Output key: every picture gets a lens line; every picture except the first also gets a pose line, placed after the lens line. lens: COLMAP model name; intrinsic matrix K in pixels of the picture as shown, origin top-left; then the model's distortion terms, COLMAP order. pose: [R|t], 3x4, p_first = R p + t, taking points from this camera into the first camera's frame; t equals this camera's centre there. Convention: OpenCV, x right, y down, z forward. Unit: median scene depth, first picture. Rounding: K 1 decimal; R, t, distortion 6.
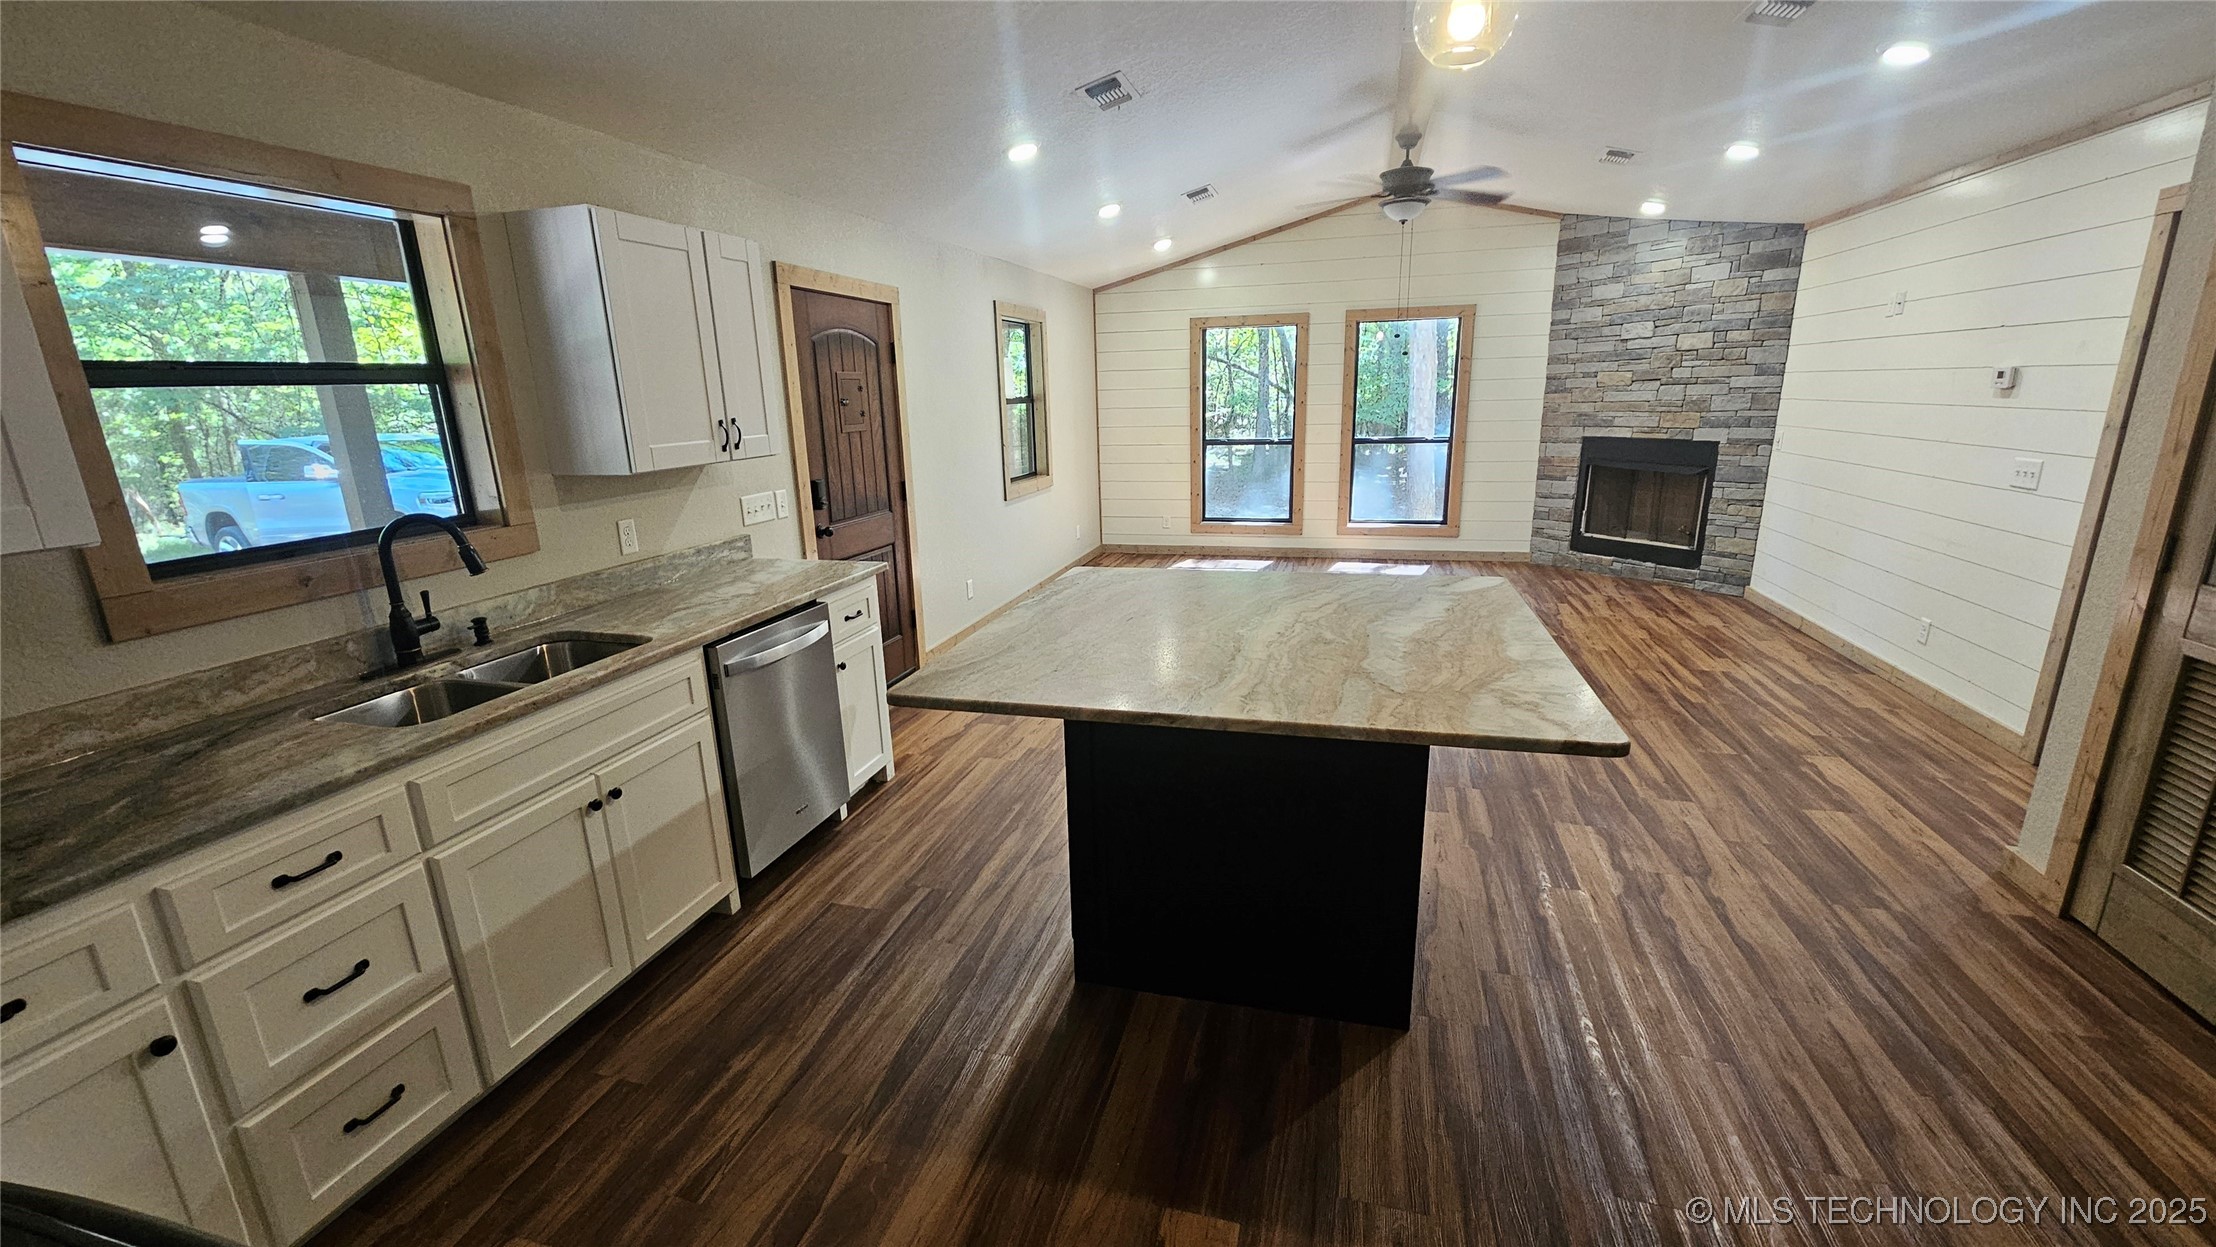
lens RADIAL K [[907.3, 0, 1093.7], [0, 907.3, 642.2], [0, 0, 1]] dist [-0.002748, -0.000305]
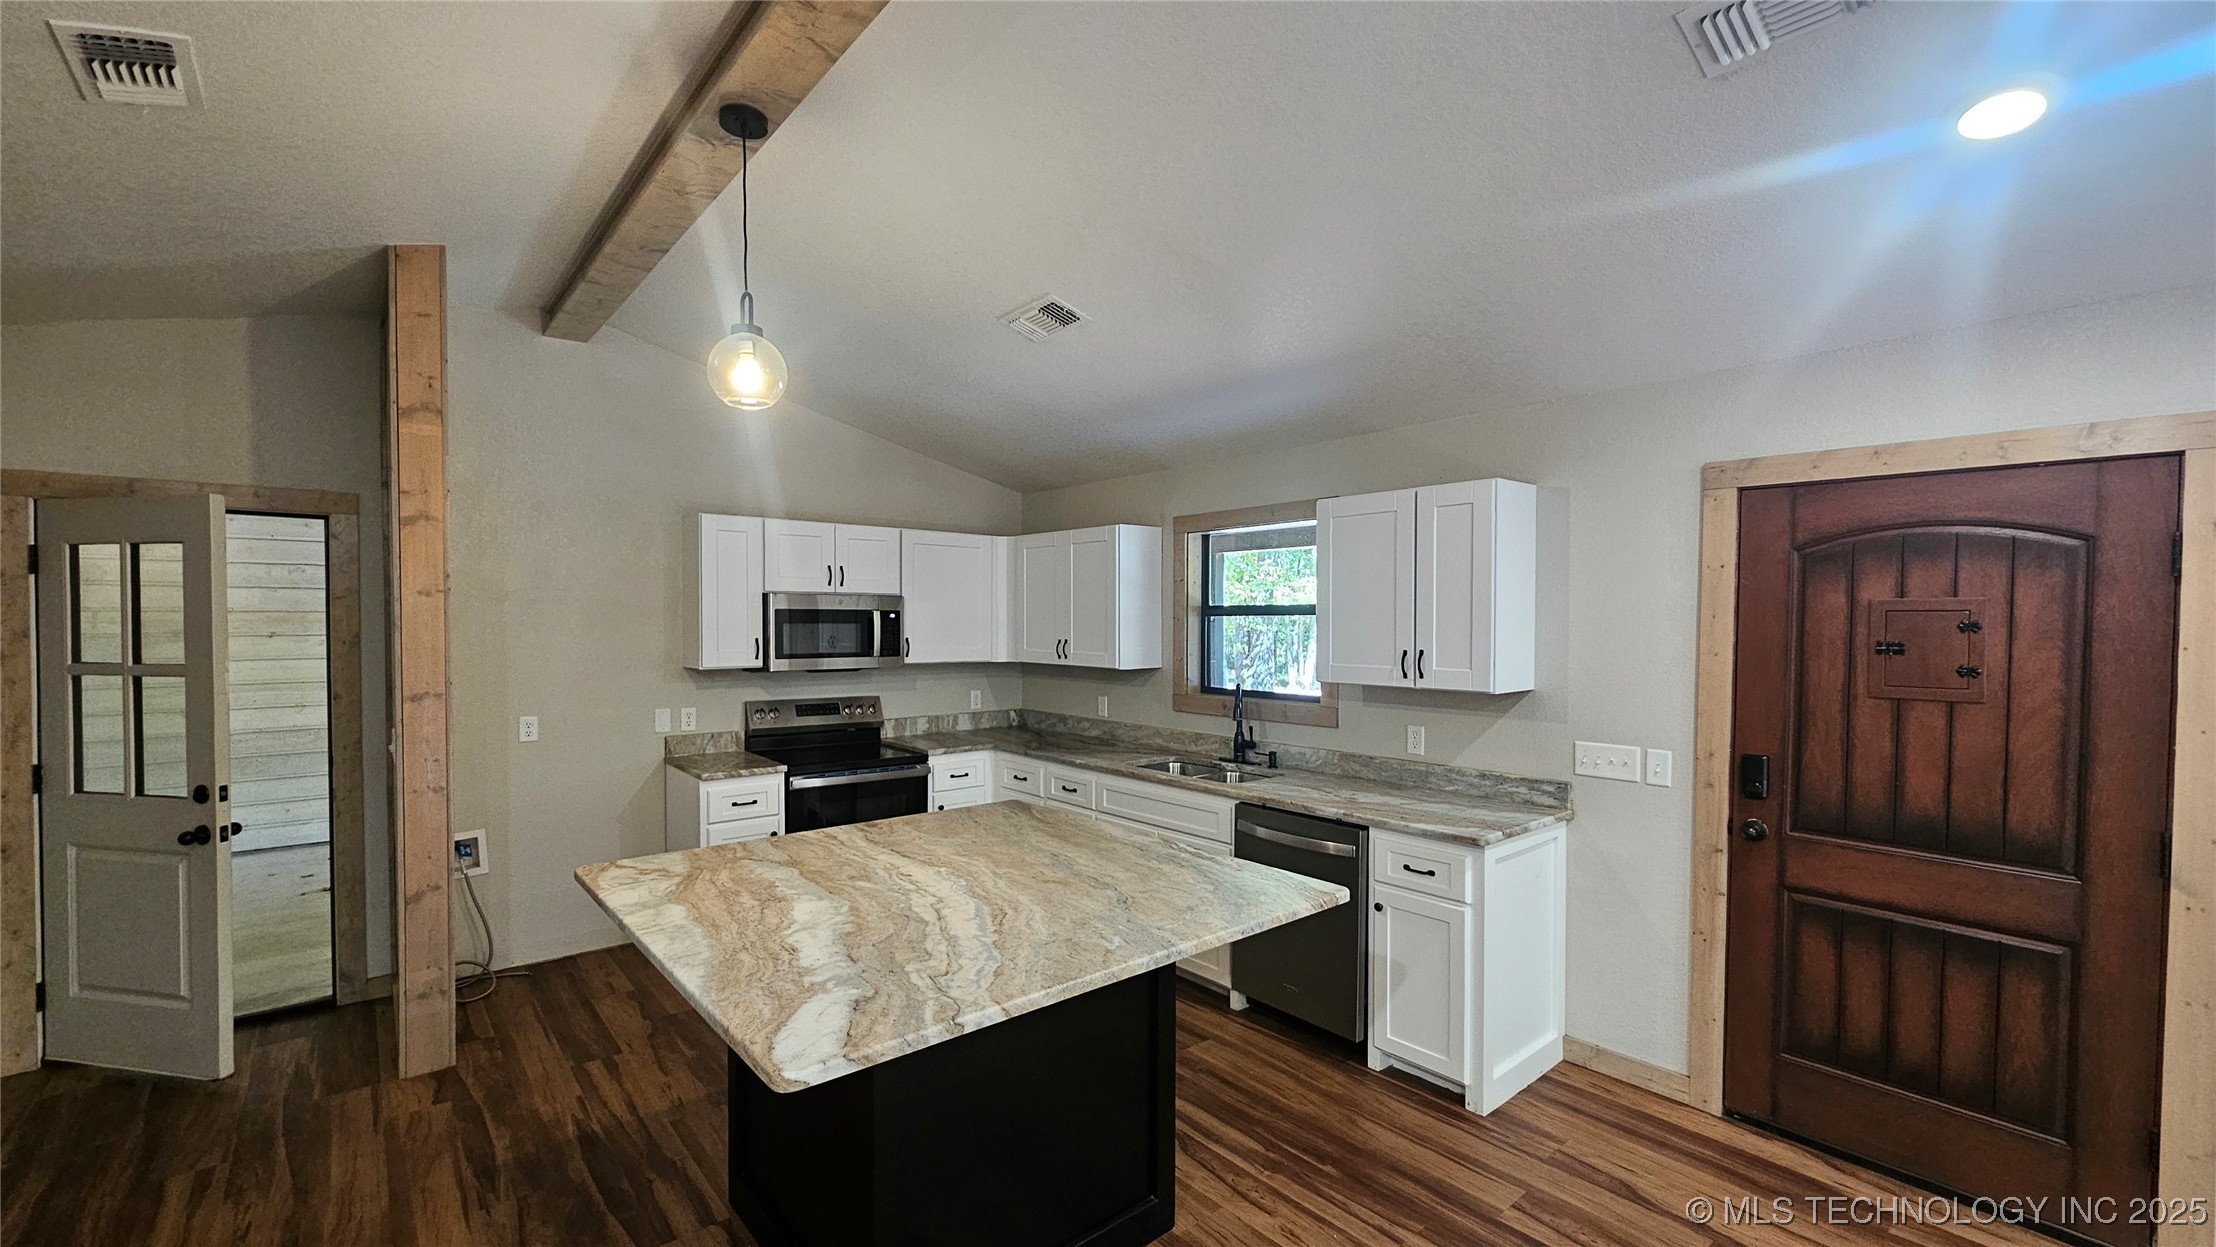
lens RADIAL K [[907.3, 0, 1095.9], [0, 907.3, 627.2], [0, 0, 1]] dist [-0.002748, -0.000305]
pose [[-0.560897, 0.034814, -0.827153, 0.362596], [-0.210049, 0.960438, 0.182859, -0.199859], [0.800796, 0.276308, -0.531394, 0.645870]]
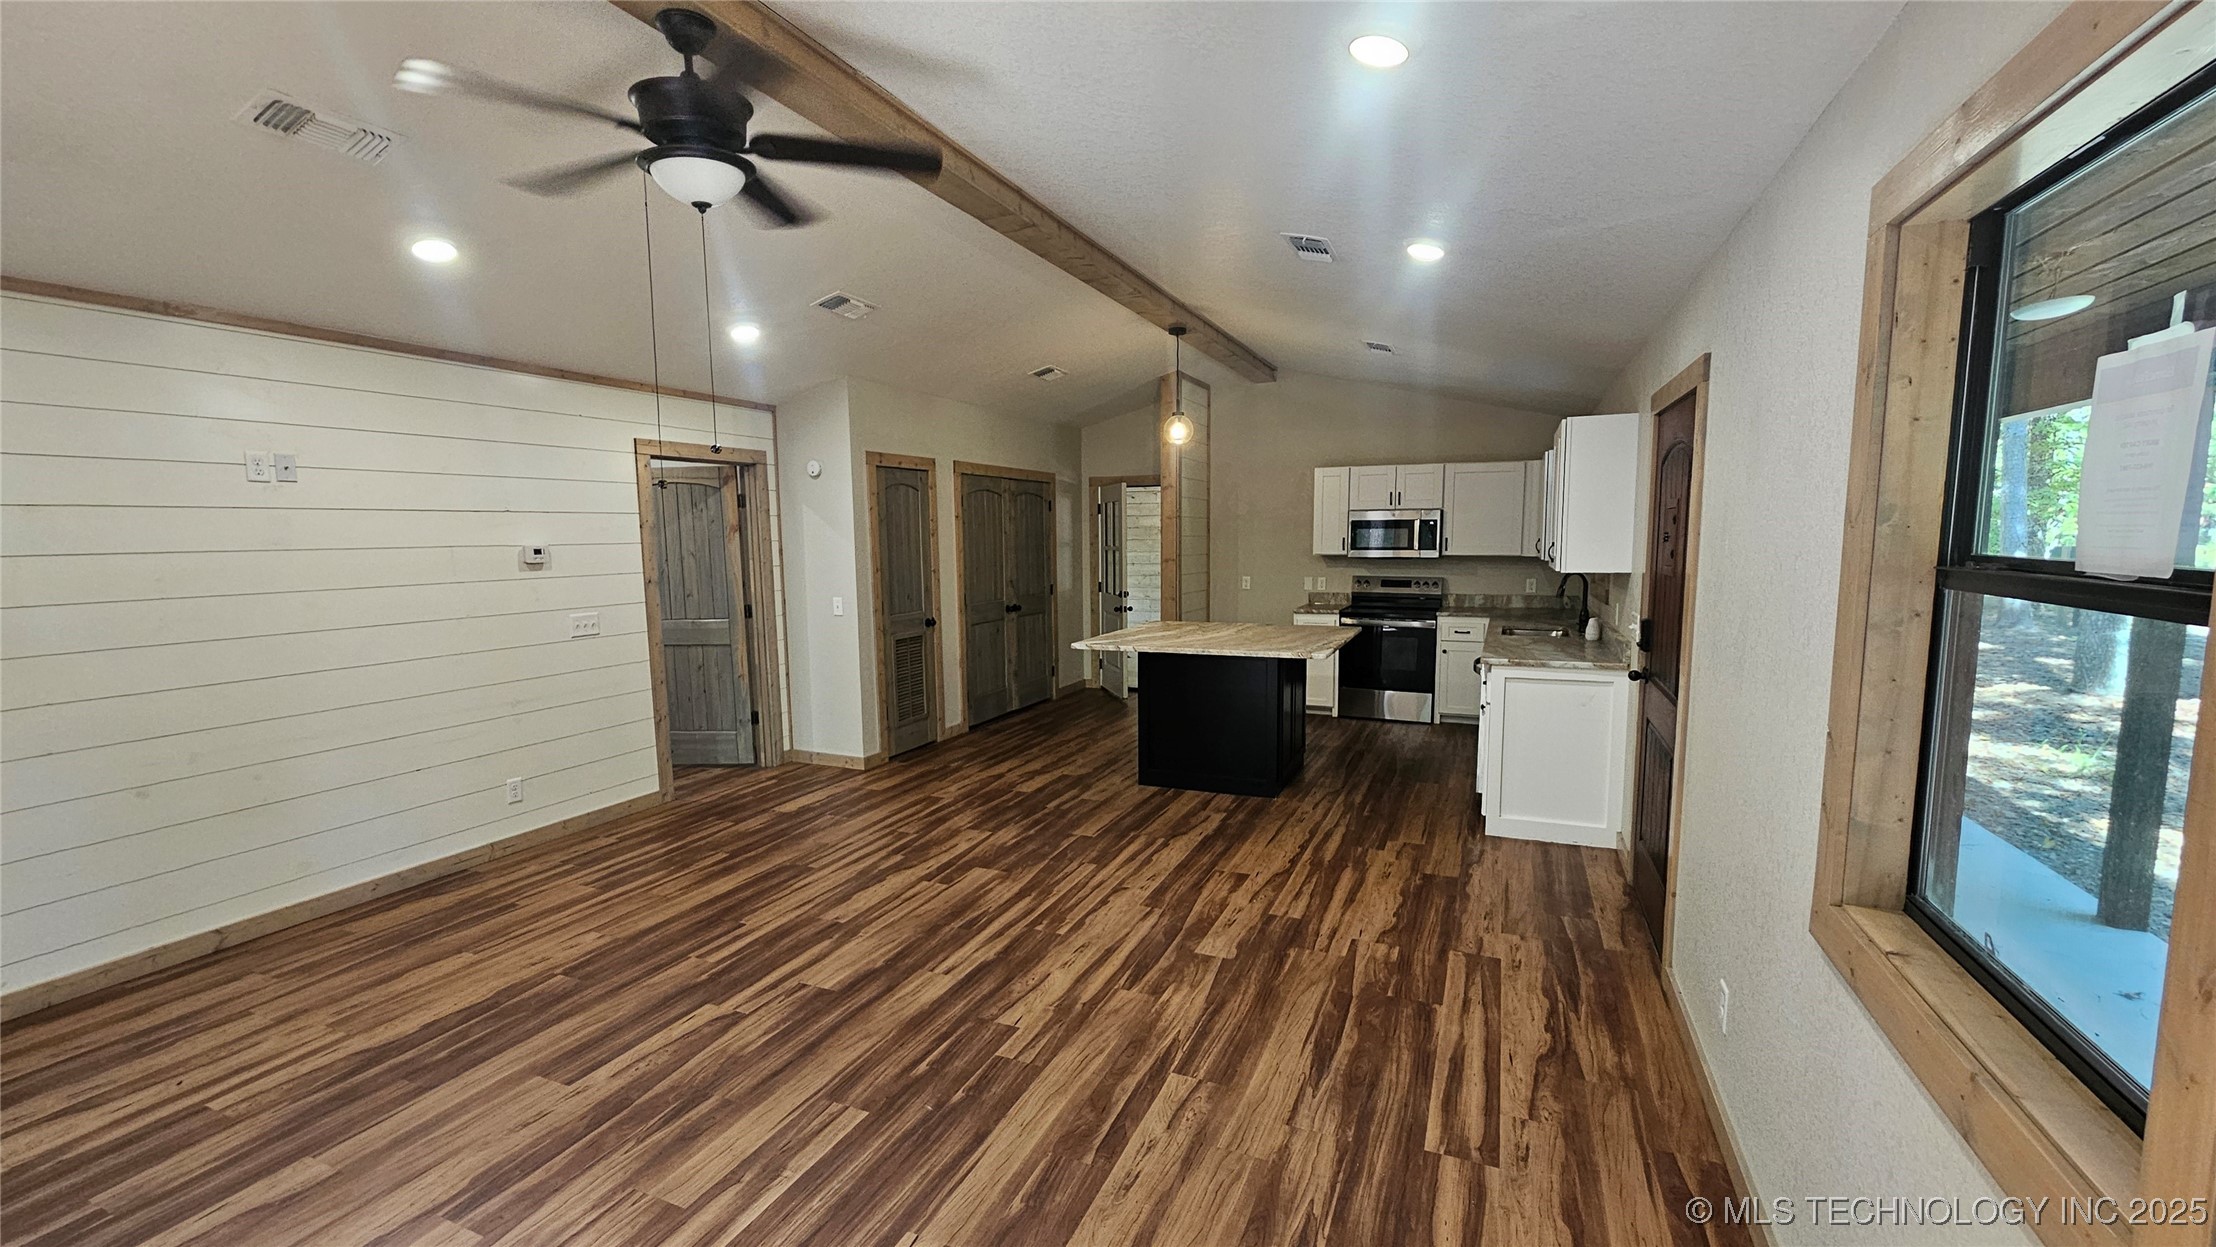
lens RADIAL K [[907.3, 0, 1098.9], [0, 907.3, 635.6], [0, 0, 1]] dist [-0.002748, -0.000305]
pose [[-0.990711, 0.024633, 0.133735, 0.078128], [0.072935, 0.926289, 0.369687, -0.368462], [-0.114771, 0.376007, -0.919482, 1.302221]]
